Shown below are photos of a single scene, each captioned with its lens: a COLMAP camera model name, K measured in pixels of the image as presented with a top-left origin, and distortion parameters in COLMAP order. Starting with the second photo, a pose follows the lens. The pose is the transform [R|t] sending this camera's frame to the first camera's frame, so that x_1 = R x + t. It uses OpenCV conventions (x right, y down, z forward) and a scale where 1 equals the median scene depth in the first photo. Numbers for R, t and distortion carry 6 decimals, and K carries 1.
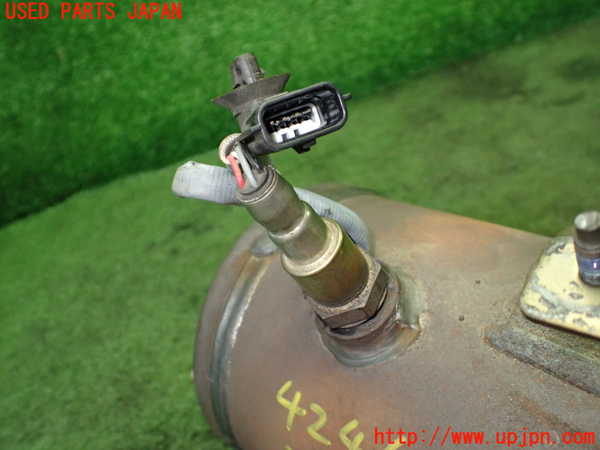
lens RADIAL K [[529.9, 0, 300.6], [0, 529.9, 222.0], [0, 0, 1]] dist [-0.038296, -0.012242]
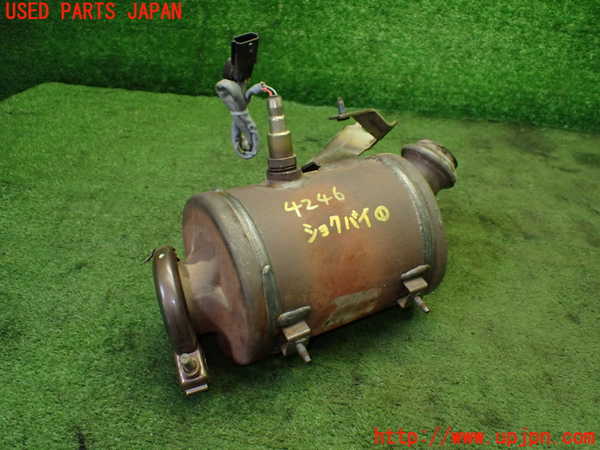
lens RADIAL K [[529.9, 0, 300.2], [0, 529.9, 228.4], [0, 0, 1]] dist [-0.038296, -0.012242]
pose [[0.894005, 0.440021, -0.084472, 0.001228], [-0.439747, 0.897831, 0.022829, 0.194501], [0.085887, 0.016737, 0.996164, -0.509821]]
